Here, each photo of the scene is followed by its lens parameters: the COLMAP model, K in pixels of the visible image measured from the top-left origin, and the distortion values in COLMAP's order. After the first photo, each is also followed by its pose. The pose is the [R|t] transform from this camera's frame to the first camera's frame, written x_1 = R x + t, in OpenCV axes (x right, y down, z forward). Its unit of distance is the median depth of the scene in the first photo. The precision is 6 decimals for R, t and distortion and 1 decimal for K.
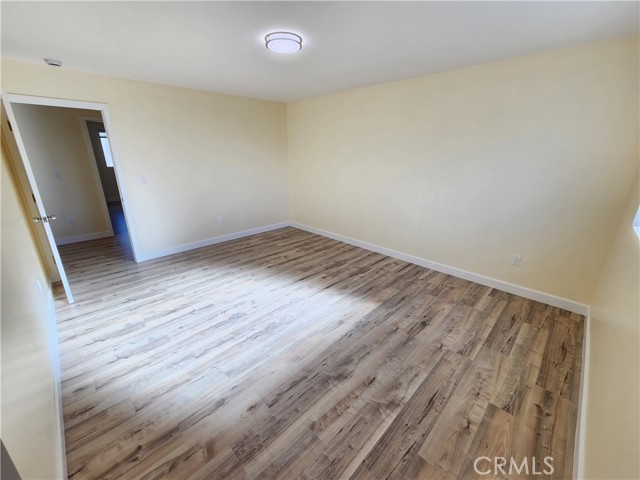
lens RADIAL K [[263.2, 0, 322.1], [0, 263.2, 237.5], [0, 0, 1]] dist [0.000813, -0.000190]
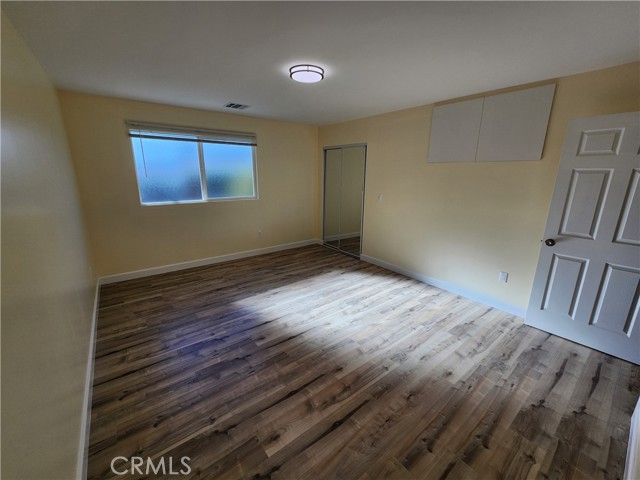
lens RADIAL K [[263.2, 0, 322.1], [0, 263.2, 237.5], [0, 0, 1]] dist [0.000813, -0.000190]
pose [[-0.991668, -0.047209, 0.119855, -0.280835], [0.023929, 0.846721, 0.531498, -0.565115], [-0.126575, 0.529938, -0.838537, 1.715136]]
